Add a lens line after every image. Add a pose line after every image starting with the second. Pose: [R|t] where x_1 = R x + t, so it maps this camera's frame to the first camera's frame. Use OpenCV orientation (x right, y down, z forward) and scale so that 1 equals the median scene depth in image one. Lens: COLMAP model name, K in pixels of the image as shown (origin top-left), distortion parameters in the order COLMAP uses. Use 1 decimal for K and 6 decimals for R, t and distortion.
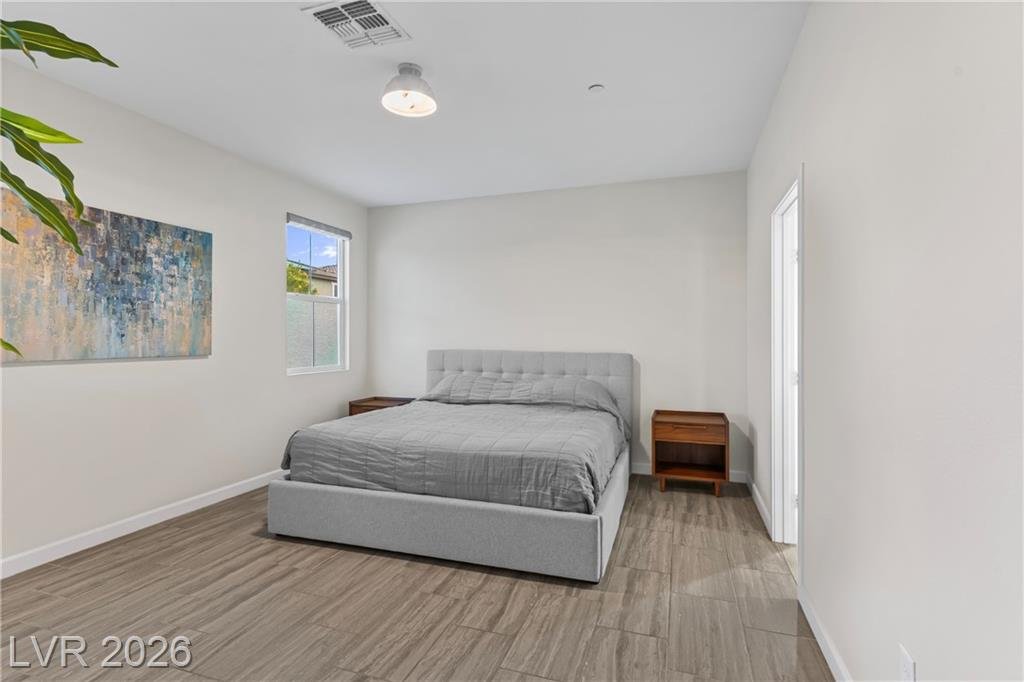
lens RADIAL K [[494.8, 0, 509.6], [0, 494.8, 344.4], [0, 0, 1]] dist [0.002832, 0.000435]
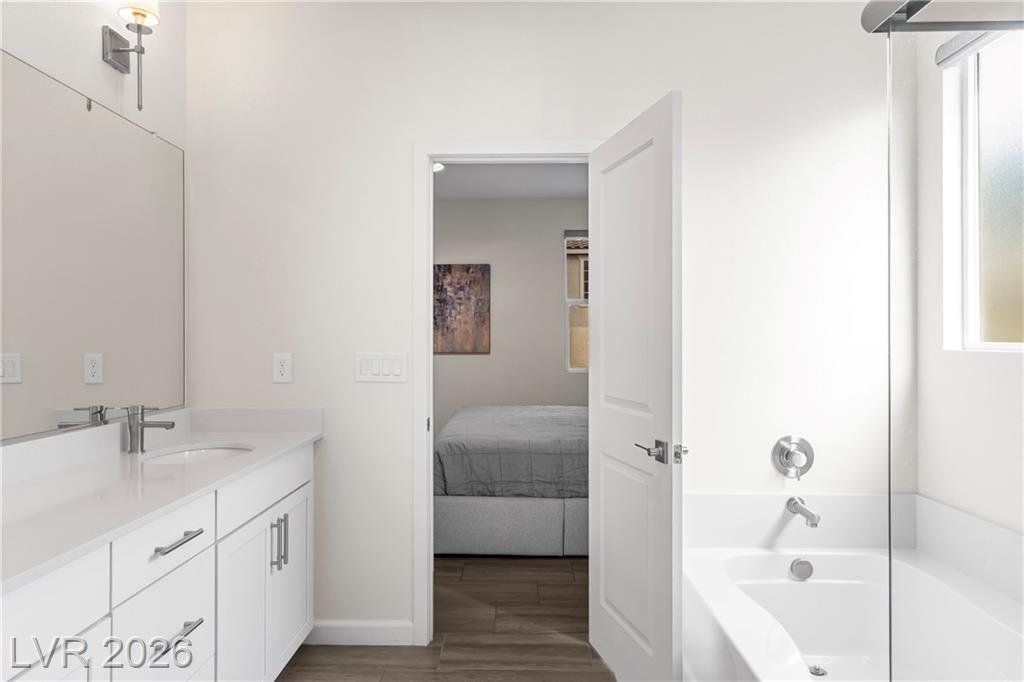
lens RADIAL K [[641.4, 0, 508.3], [0, 641.4, 339.2], [0, 0, 1]] dist [0.000374, 0.005427]
pose [[0.309562, -0.008704, -0.950839, 1.193667], [-0.010567, 0.999865, -0.012594, 0.007349], [0.950820, 0.013946, 0.309428, 0.540199]]
